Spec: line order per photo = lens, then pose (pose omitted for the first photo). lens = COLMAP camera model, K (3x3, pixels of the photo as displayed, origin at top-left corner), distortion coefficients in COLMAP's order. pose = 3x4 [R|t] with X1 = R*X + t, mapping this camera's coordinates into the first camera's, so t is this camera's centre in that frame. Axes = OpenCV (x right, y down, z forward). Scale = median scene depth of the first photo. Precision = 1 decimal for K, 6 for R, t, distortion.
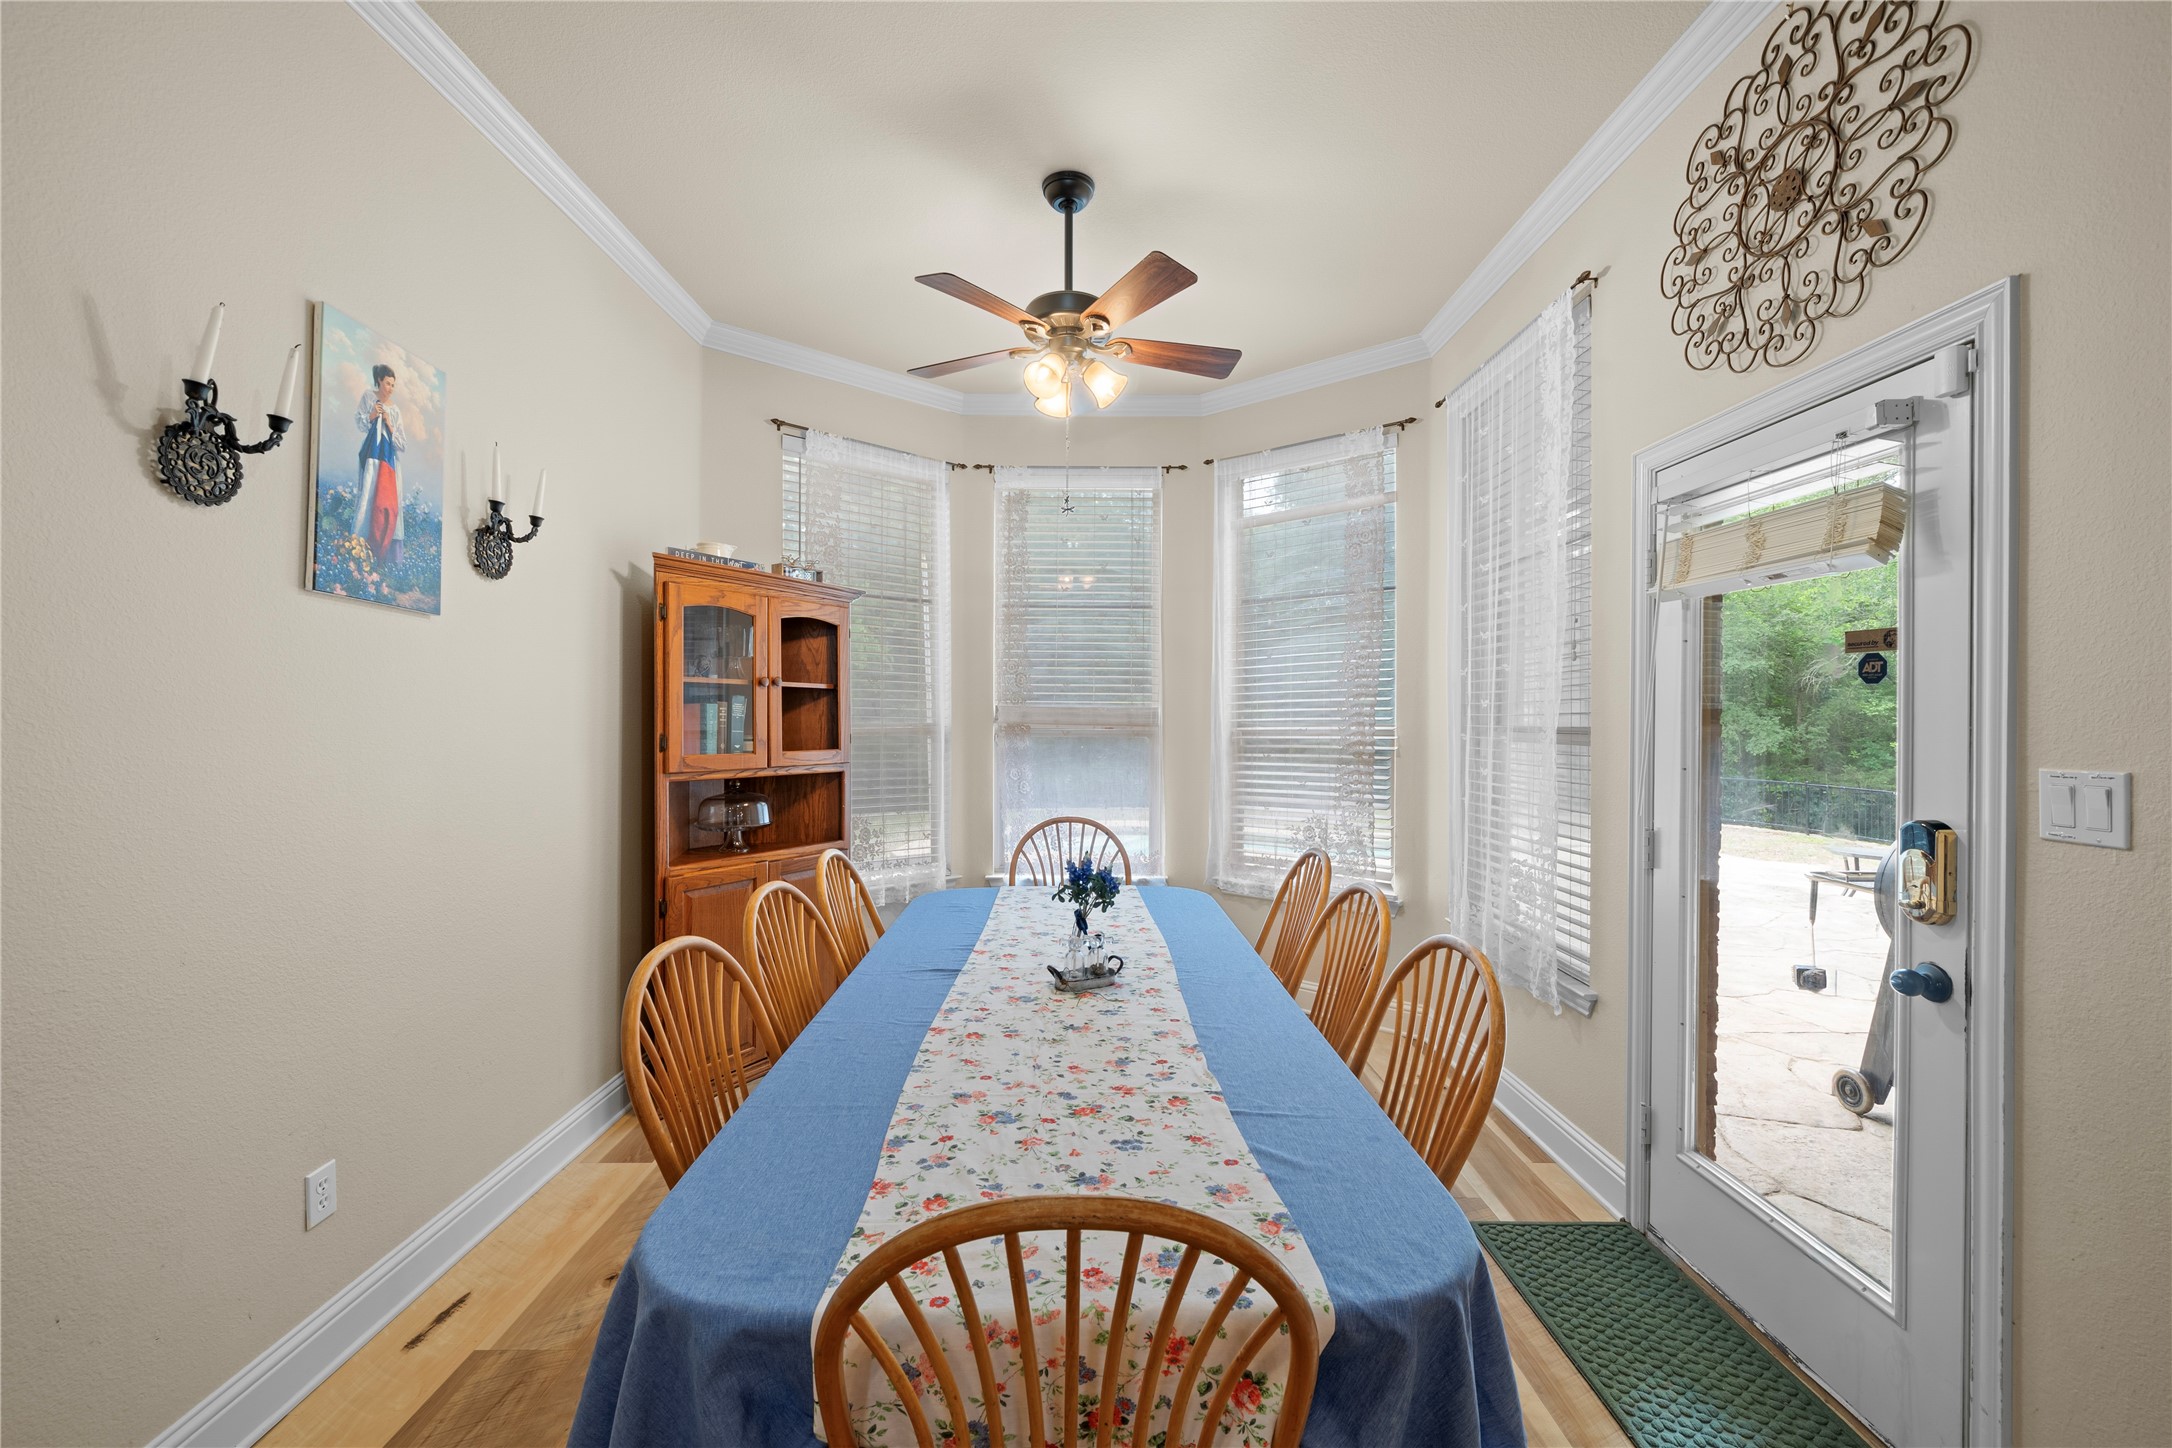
lens RADIAL K [[864.8, 0, 1089.5], [0, 864.8, 731.4], [0, 0, 1]] dist [-0.000922, -0.002151]
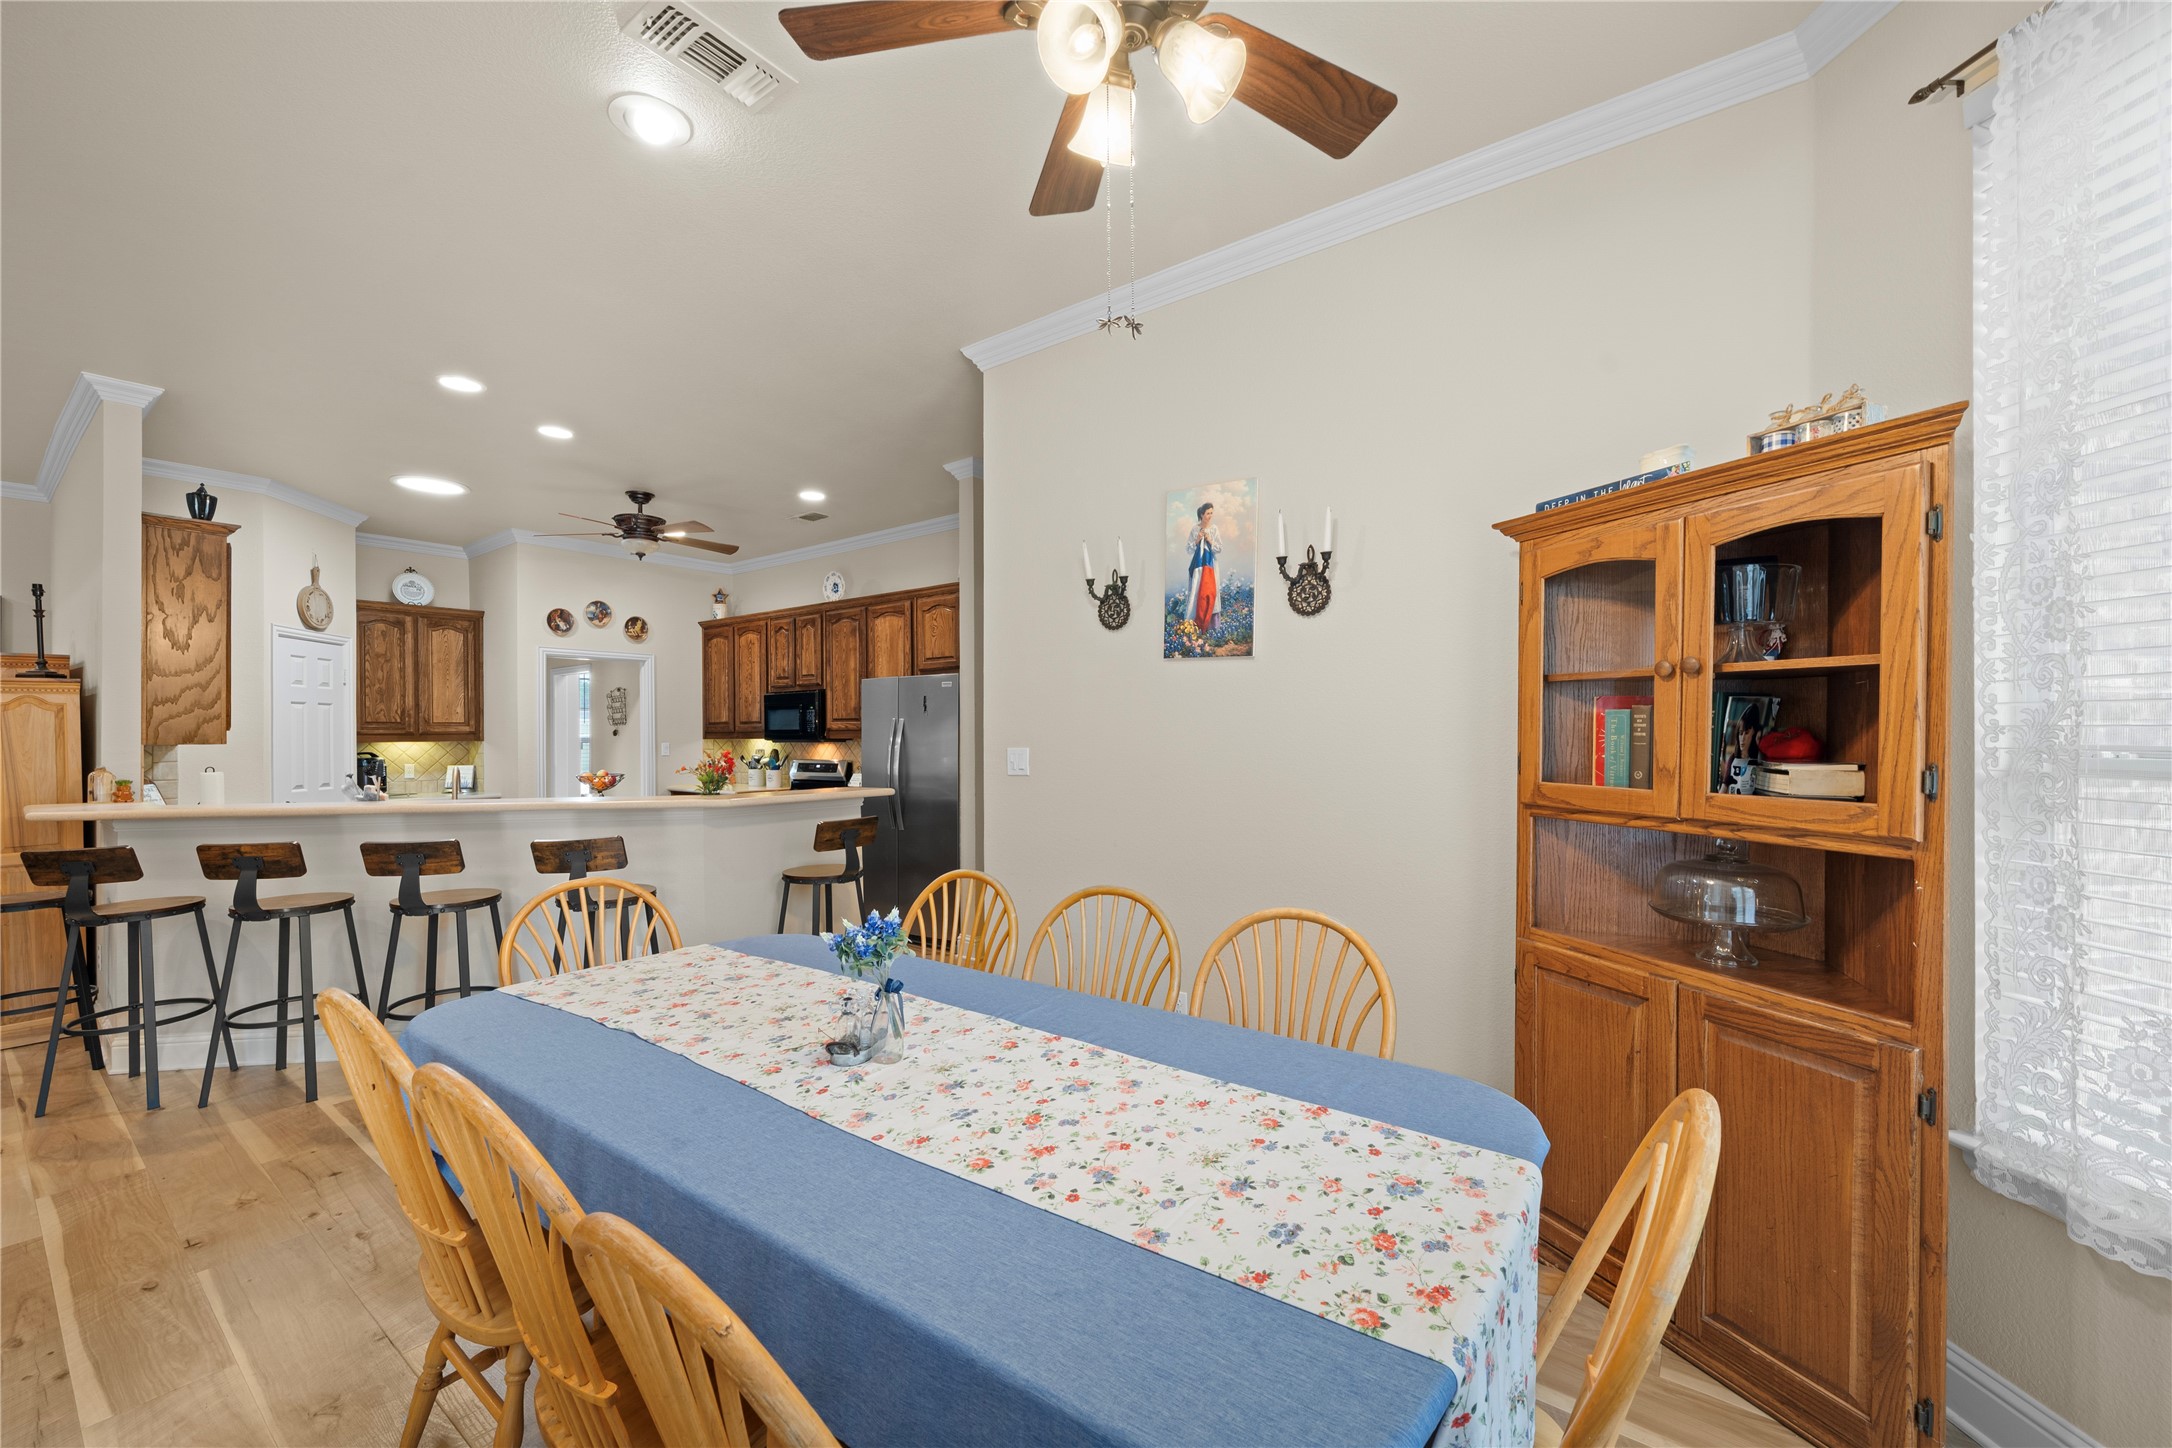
lens RADIAL K [[864.8, 0, 1070.3], [0, 864.8, 733.7], [0, 0, 1]] dist [-0.000922, -0.002151]
pose [[-0.614462, 0.006782, -0.788917, 0.548178], [-0.007297, 0.999871, 0.014280, -0.030848], [0.788912, 0.014531, -0.614334, 1.730570]]
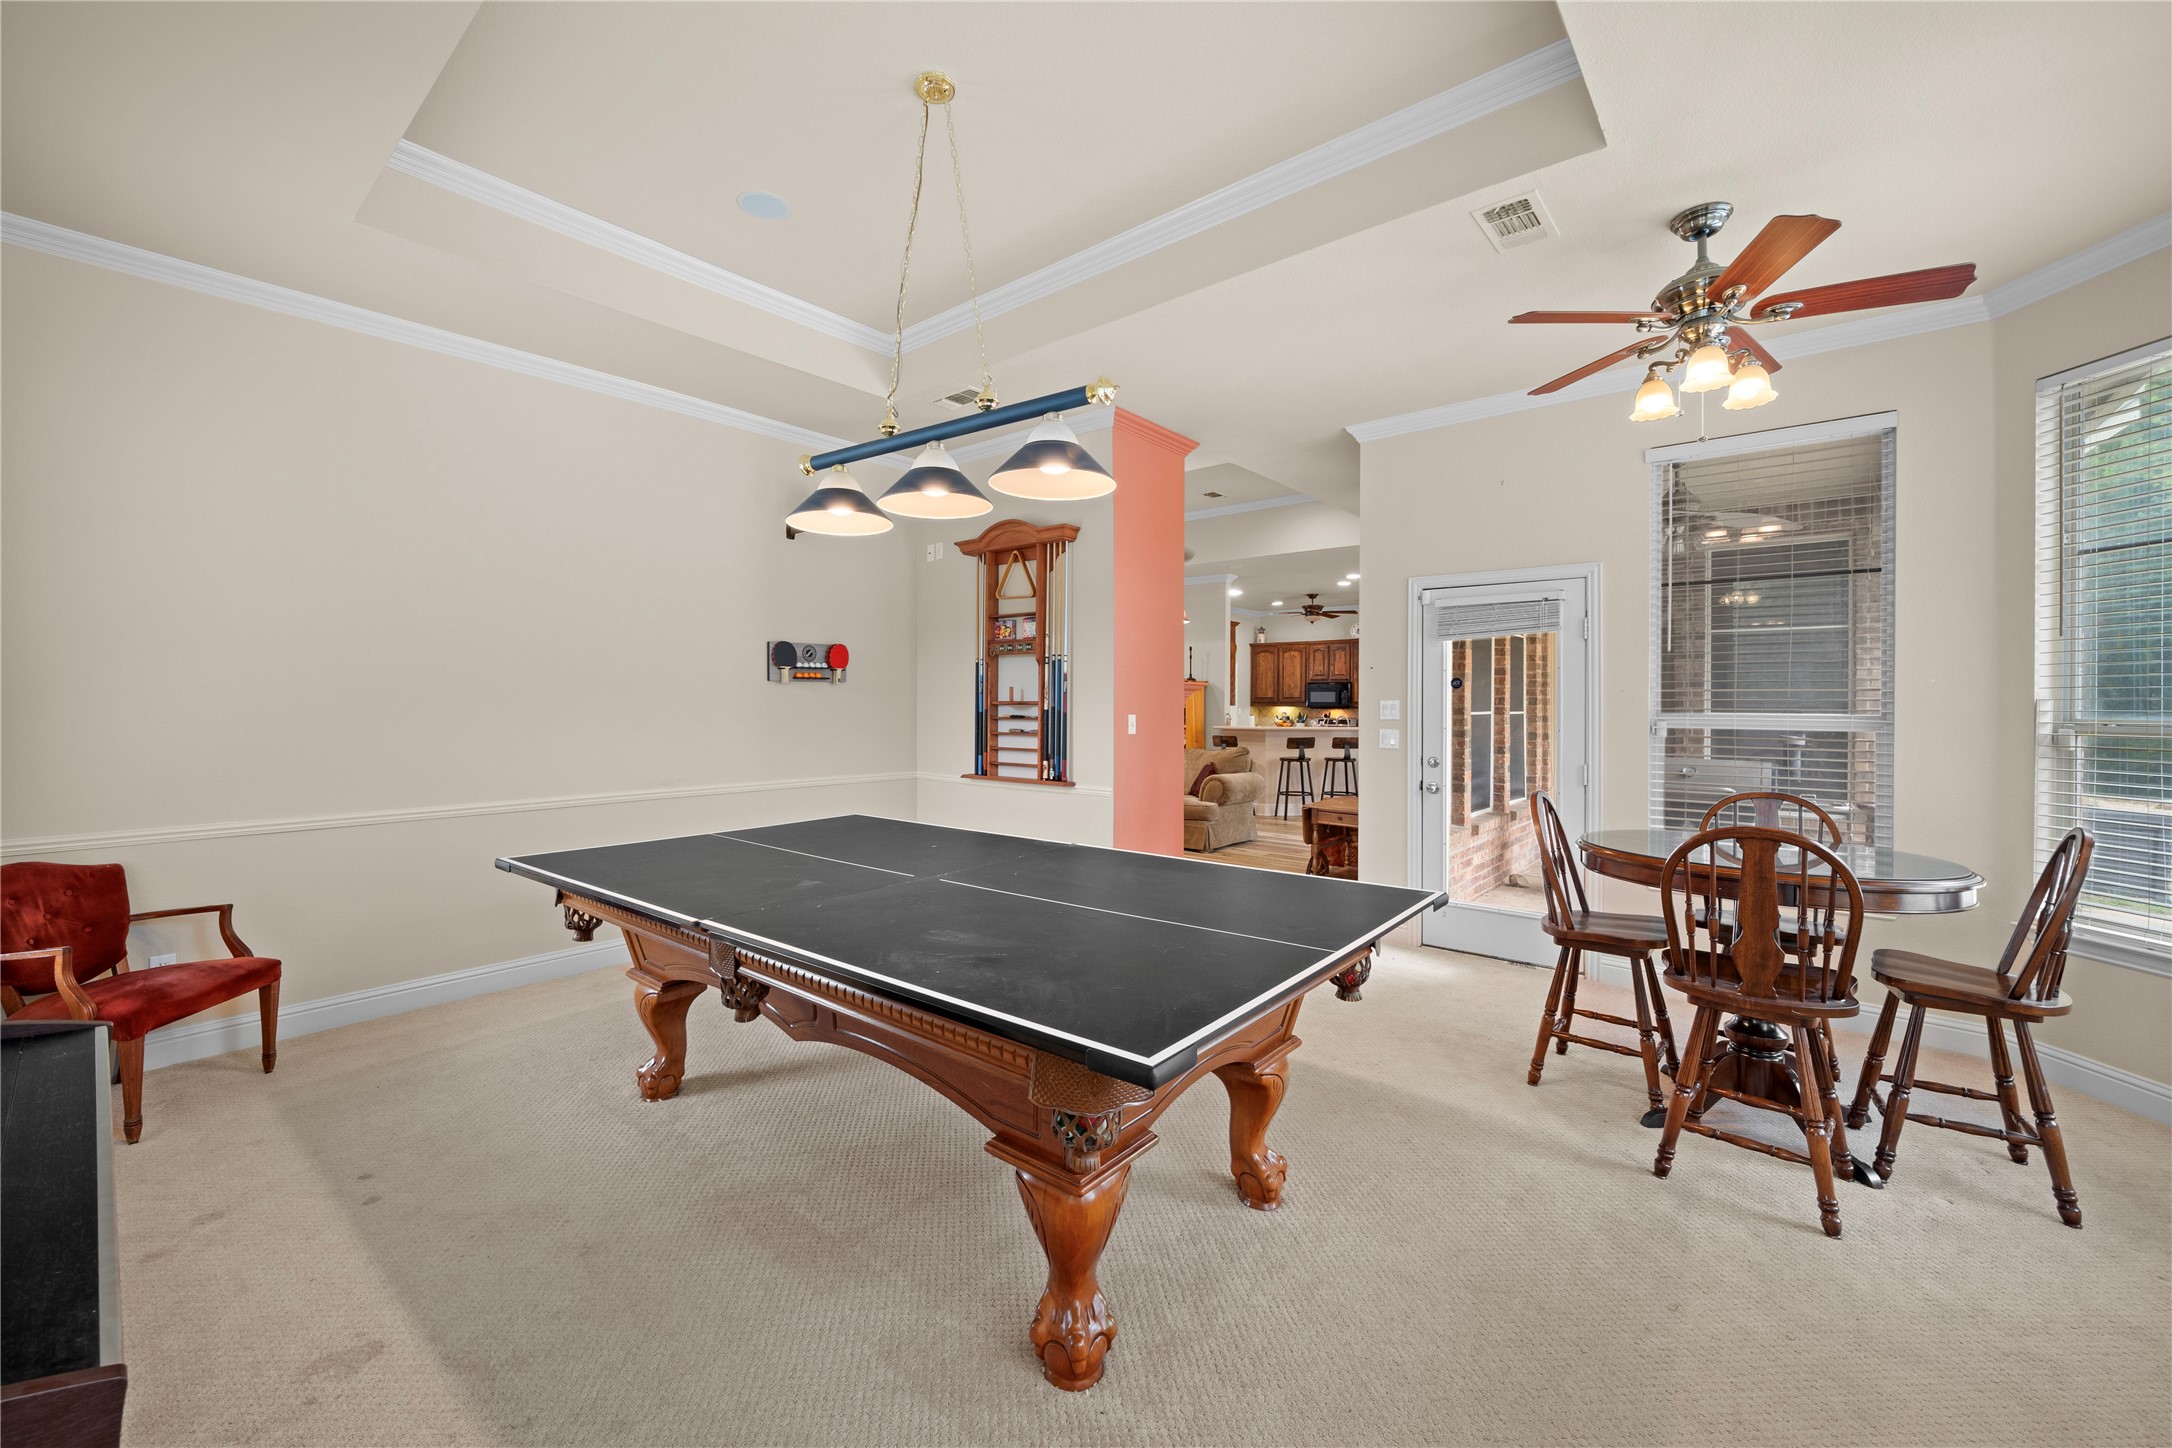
lens RADIAL K [[864.8, 0, 1081.1], [0, 864.8, 702.1], [0, 0, 1]] dist [-0.000922, -0.002151]
pose [[-0.651088, -0.006394, -0.758975, 5.148977], [-0.020160, 0.999757, 0.008872, -0.011294], [0.758734, 0.021077, -0.651059, 1.679031]]
